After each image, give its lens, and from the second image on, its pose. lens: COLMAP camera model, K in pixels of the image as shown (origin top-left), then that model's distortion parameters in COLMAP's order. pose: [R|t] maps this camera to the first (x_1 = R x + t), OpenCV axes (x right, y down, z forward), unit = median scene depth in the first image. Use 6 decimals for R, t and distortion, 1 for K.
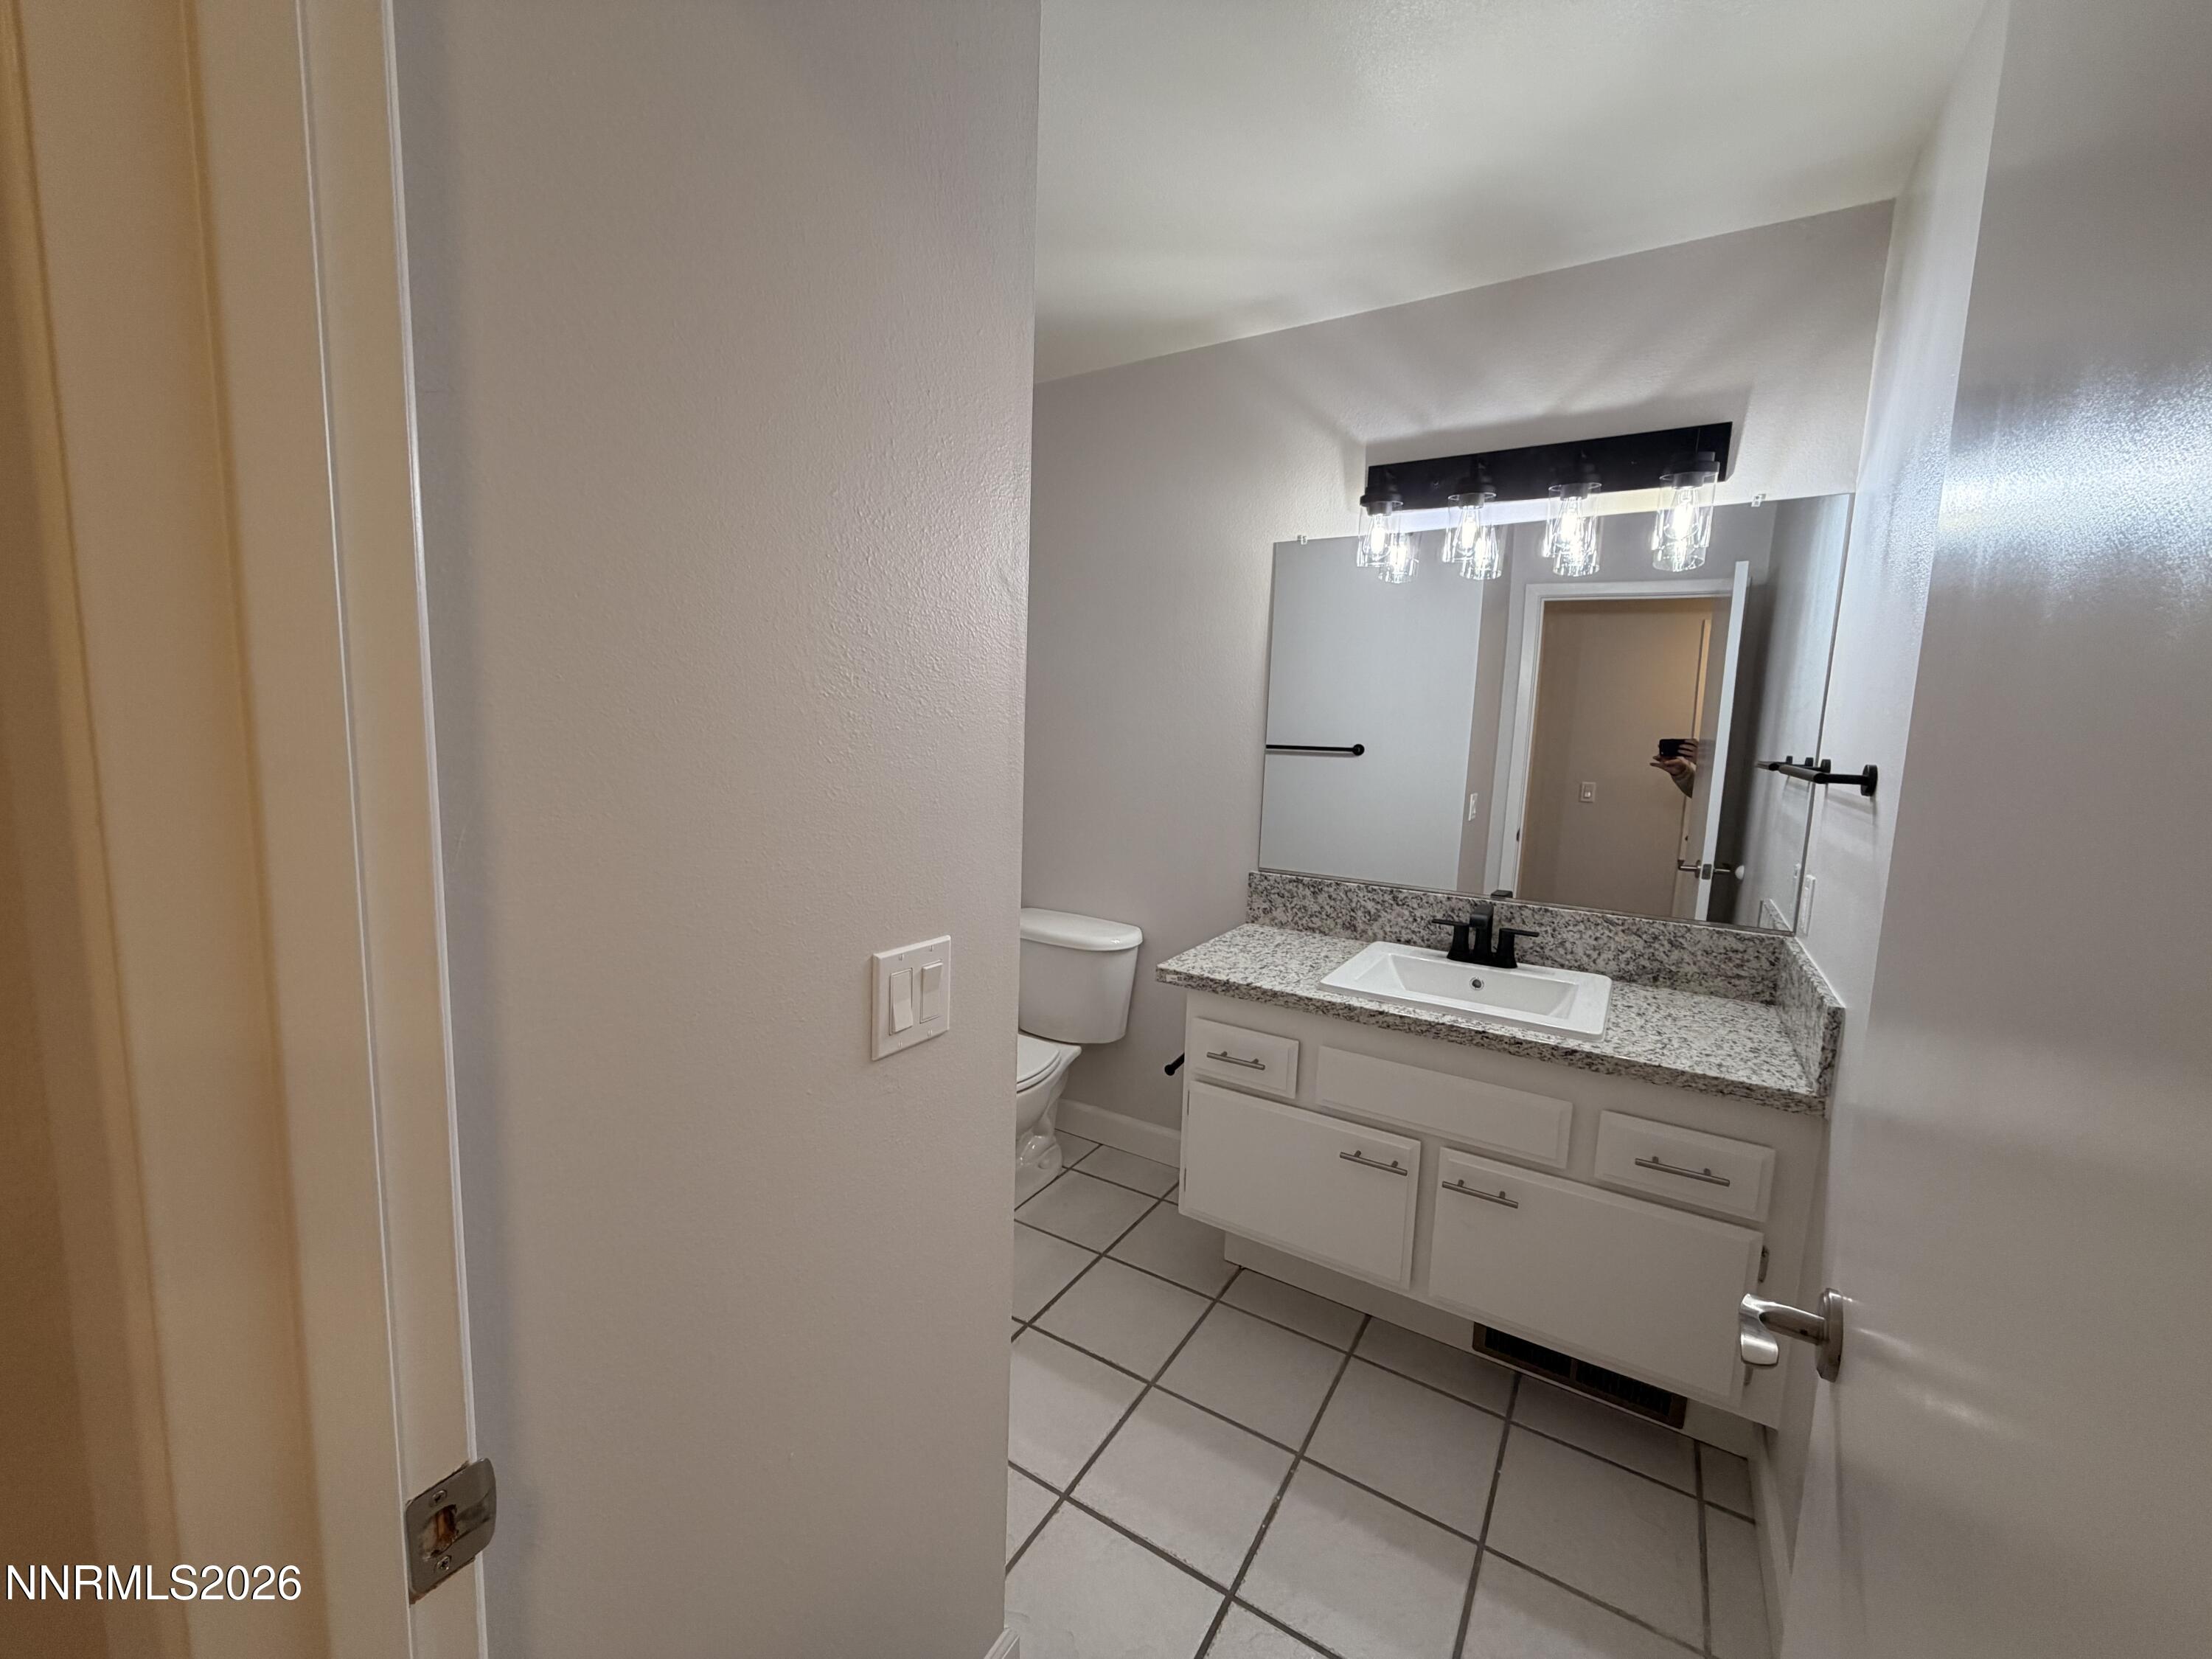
lens RADIAL K [[880.2, 0, 1100.2], [0, 880.2, 831.5], [0, 0, 1]] dist [0.001014, 0.000036]
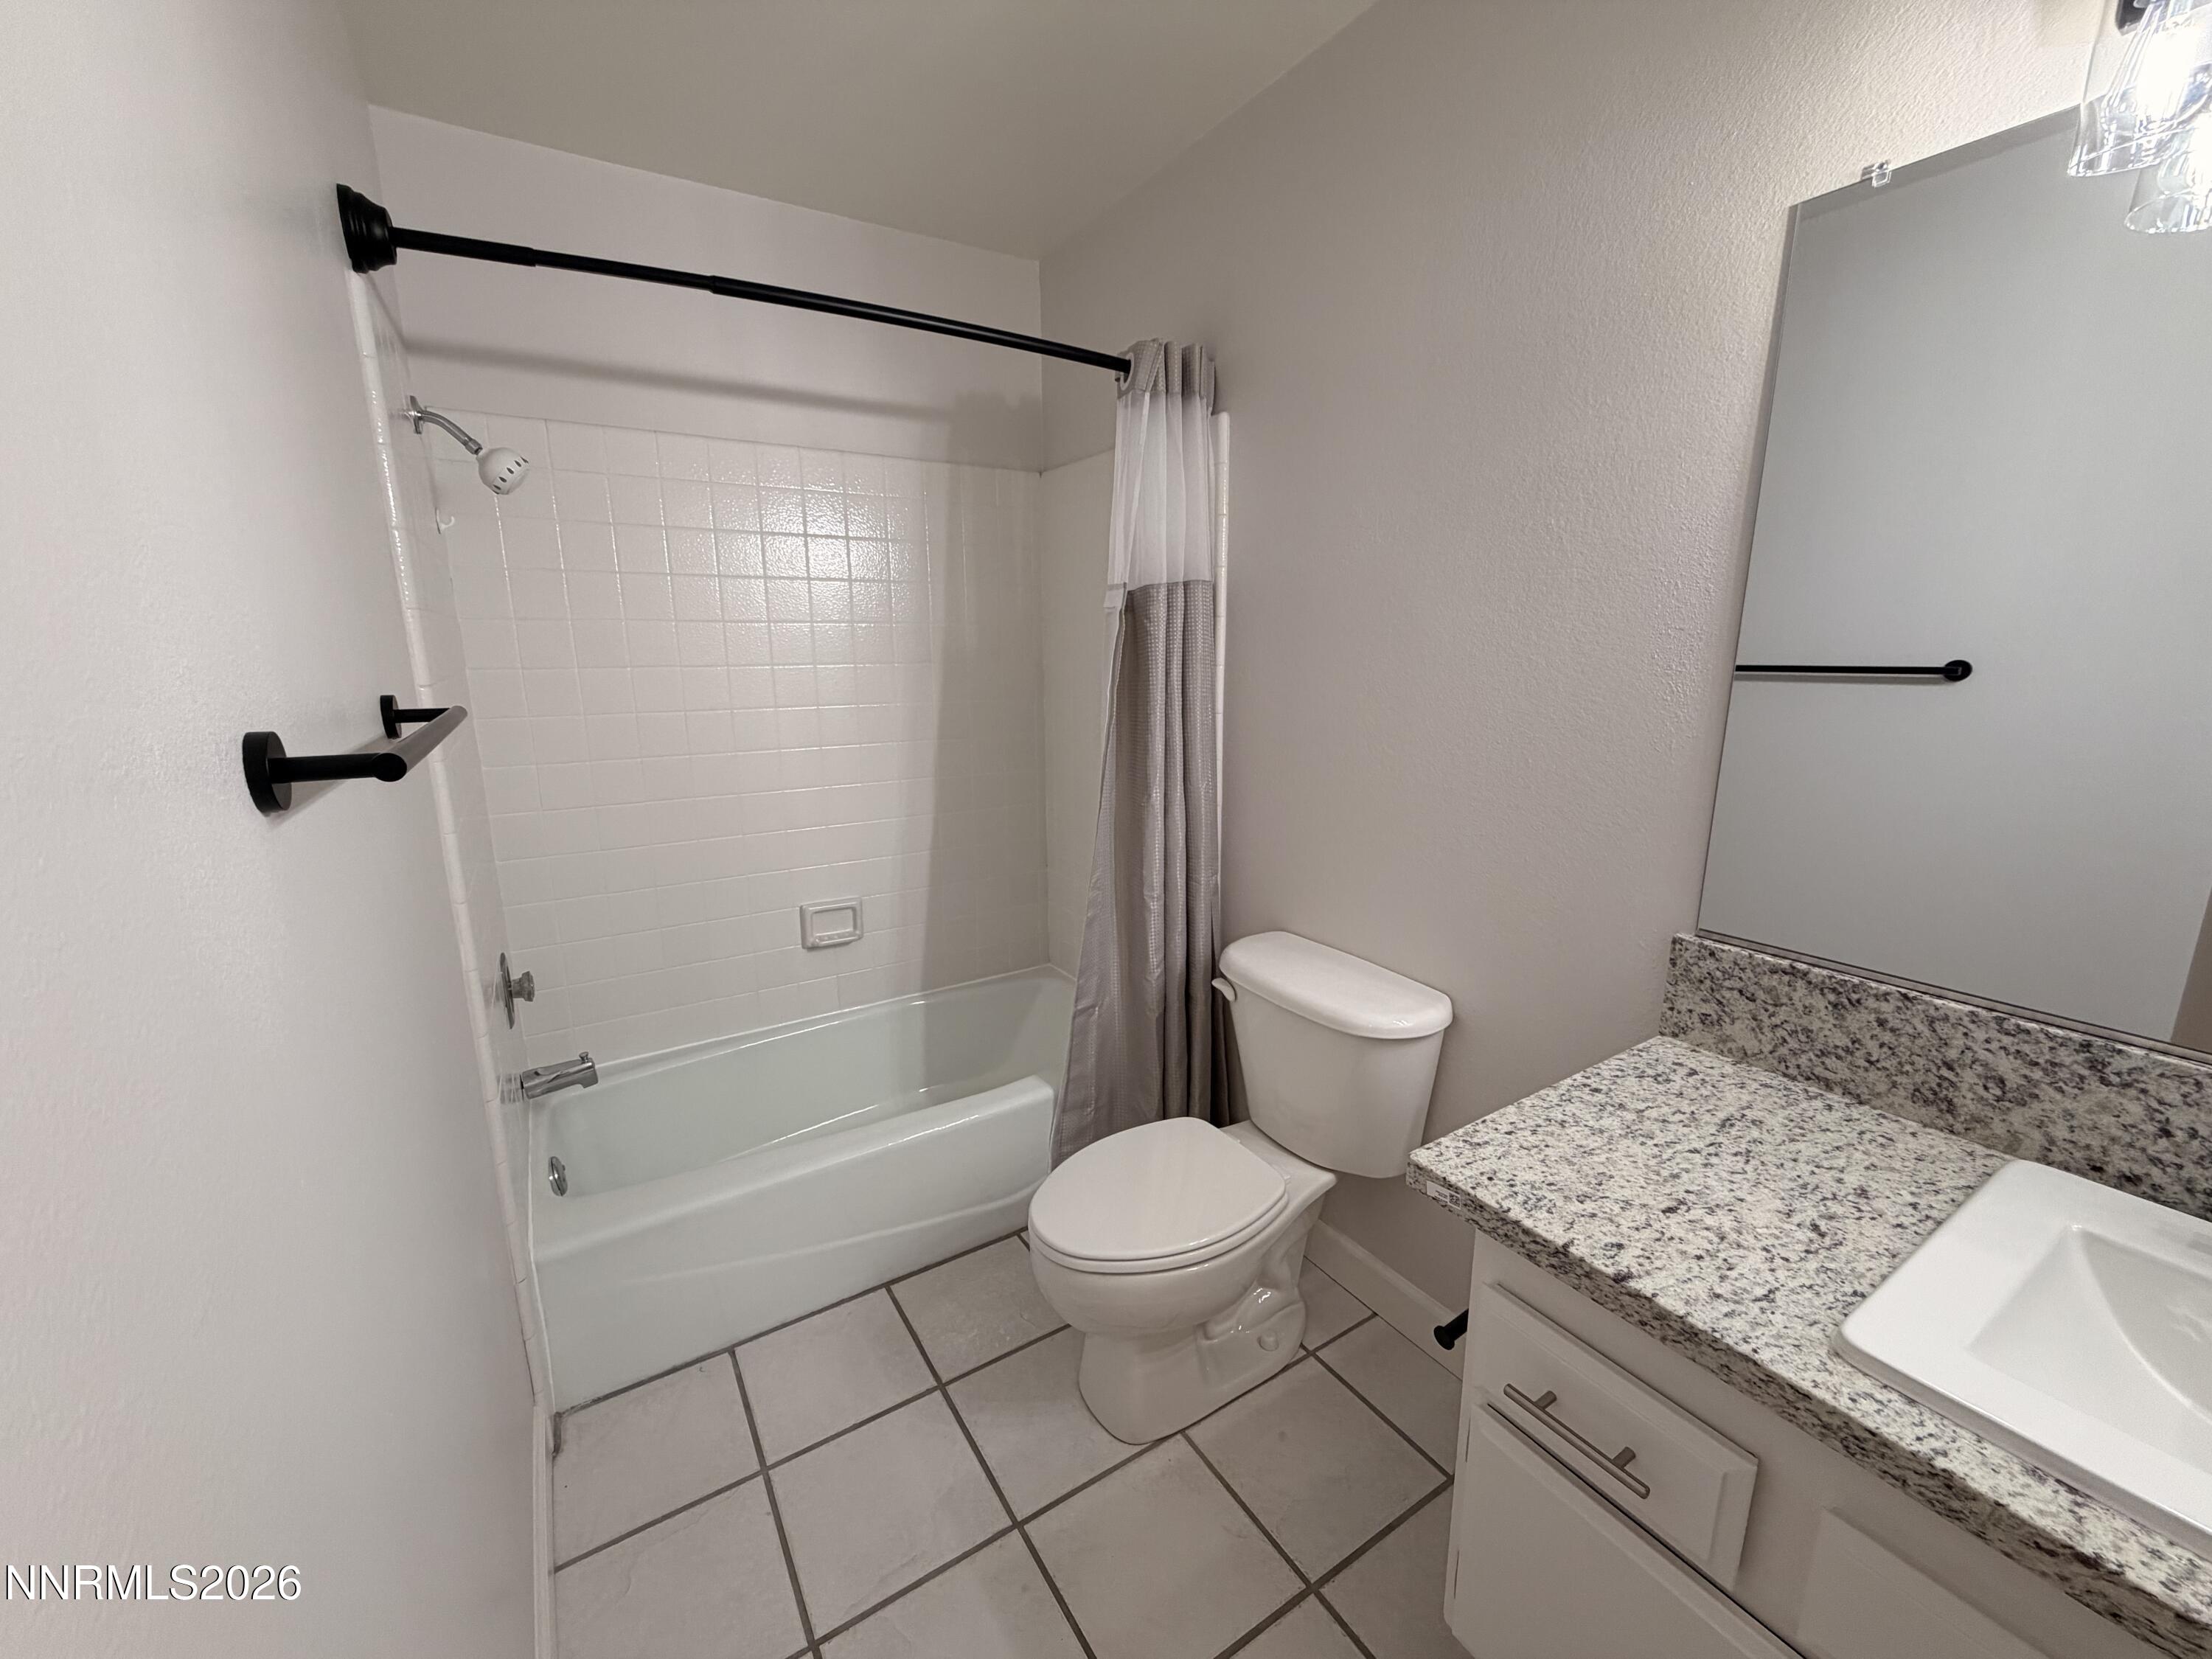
lens RADIAL K [[880.2, 0, 1100.2], [0, 880.2, 831.5], [0, 0, 1]] dist [0.001014, 0.000036]
pose [[0.898628, 0.054267, -0.435342, 0.098327], [-0.017370, 0.995943, 0.088292, -0.053566], [0.438367, -0.071780, 0.895925, 0.448766]]
